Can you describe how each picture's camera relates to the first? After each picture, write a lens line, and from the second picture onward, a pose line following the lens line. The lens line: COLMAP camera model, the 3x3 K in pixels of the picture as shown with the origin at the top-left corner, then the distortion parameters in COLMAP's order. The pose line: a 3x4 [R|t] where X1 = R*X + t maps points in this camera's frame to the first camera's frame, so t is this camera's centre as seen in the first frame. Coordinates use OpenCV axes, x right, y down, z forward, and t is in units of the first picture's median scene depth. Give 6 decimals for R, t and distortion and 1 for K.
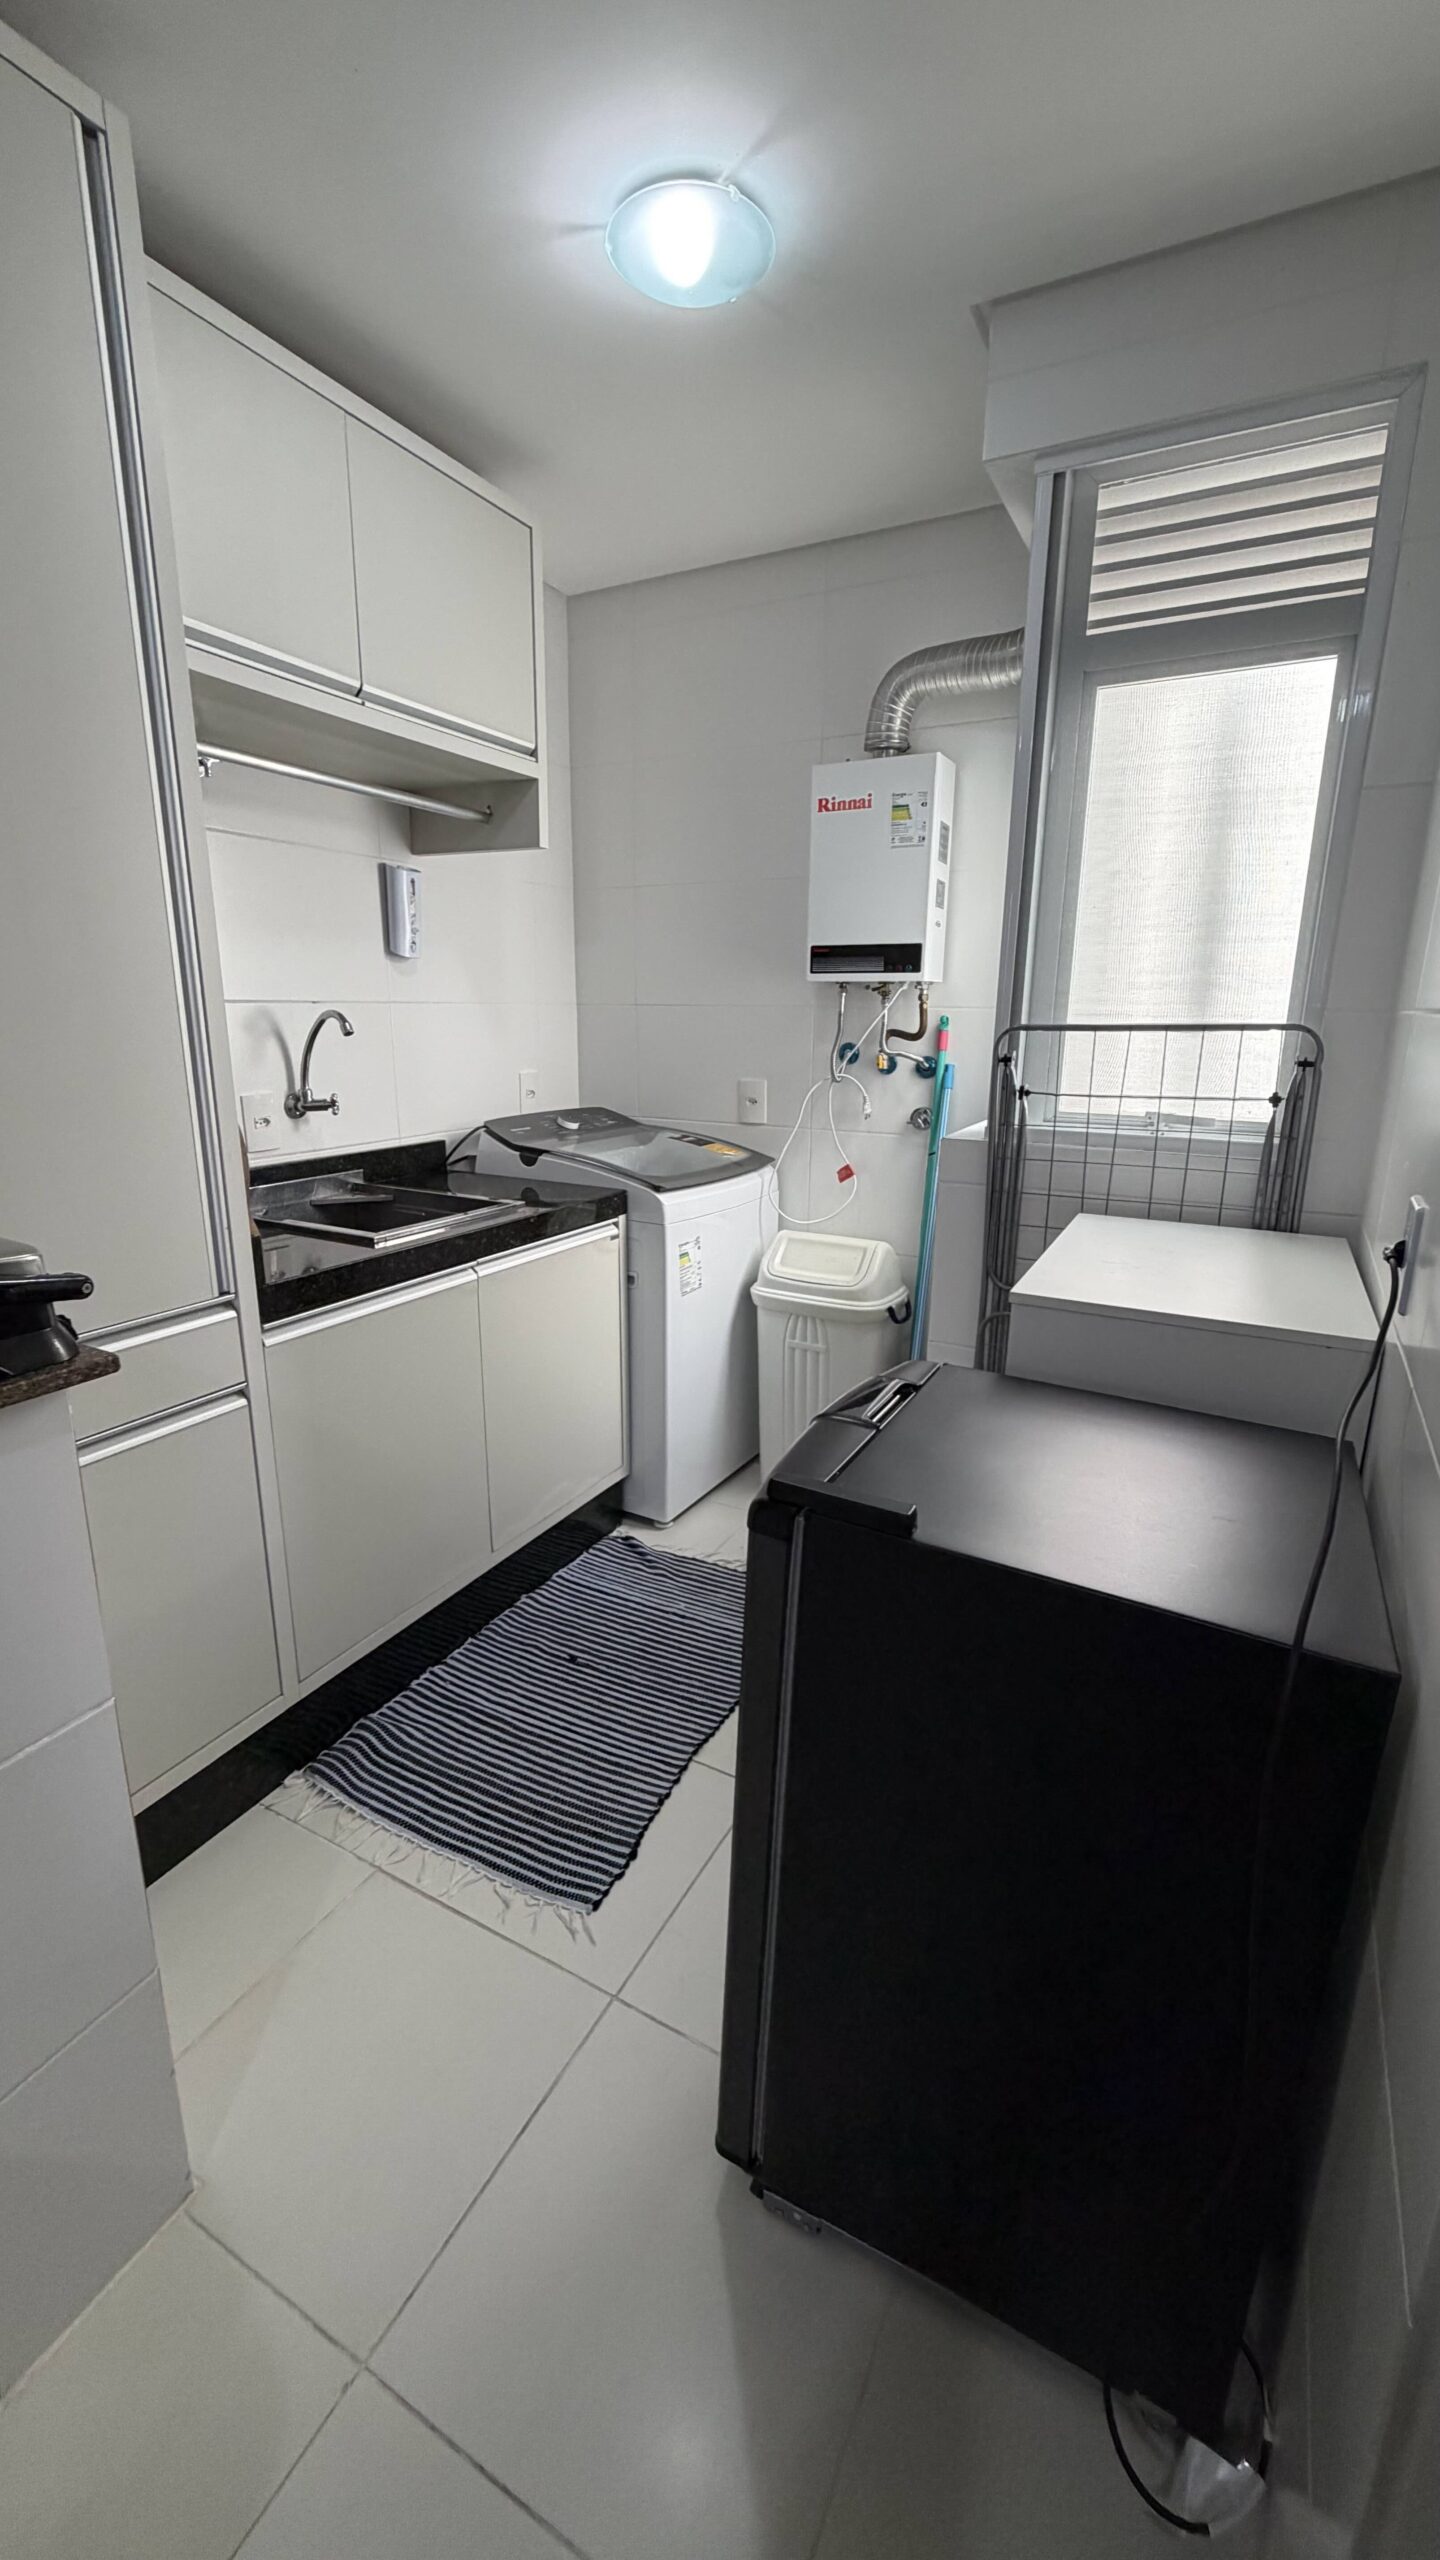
lens RADIAL K [[1017.6, 0, 722.0], [0, 1017.6, 1273.9], [0, 0, 1]] dist [-0.001187, -0.000308]
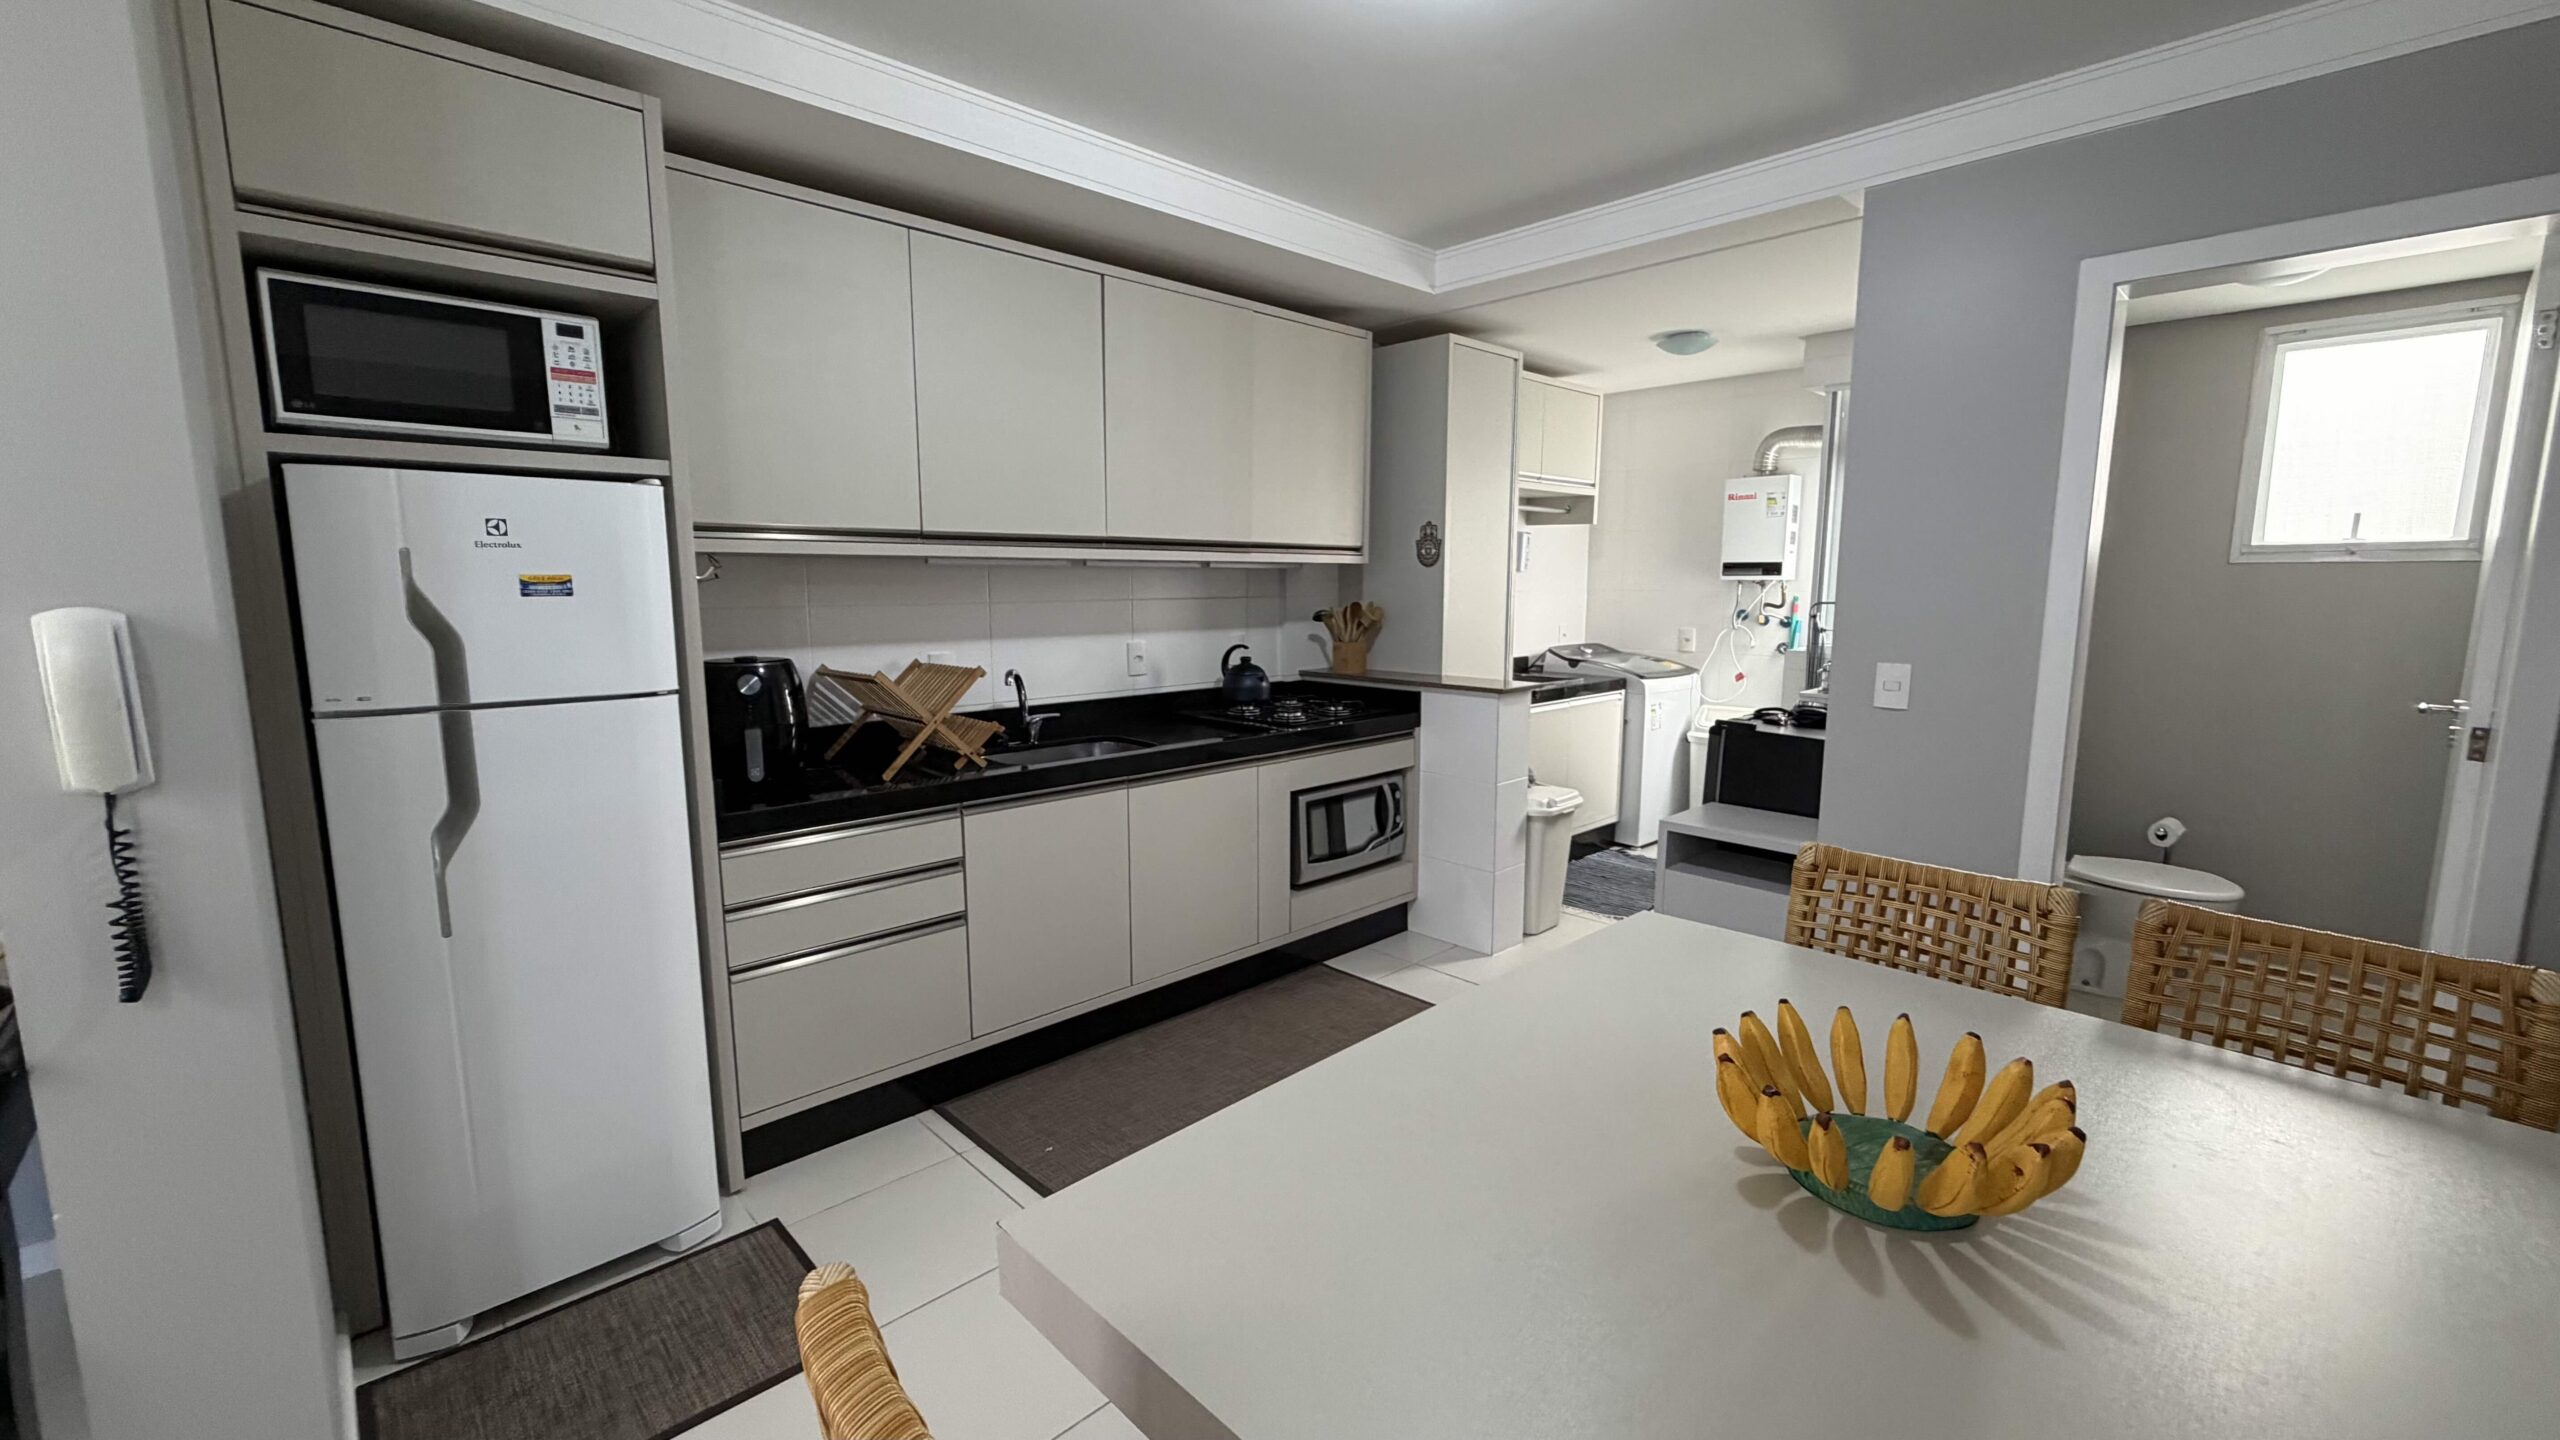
lens RADIAL K [[1028.9, 0, 1273.6], [0, 1028.9, 724.4], [0, 0, 1]] dist [0.012316, -0.000196]
pose [[0.951497, 0.032457, -0.305941, -0.127142], [-0.066781, 0.992499, -0.102399, 0.271018], [0.300323, 0.117864, 0.946527, -1.190960]]
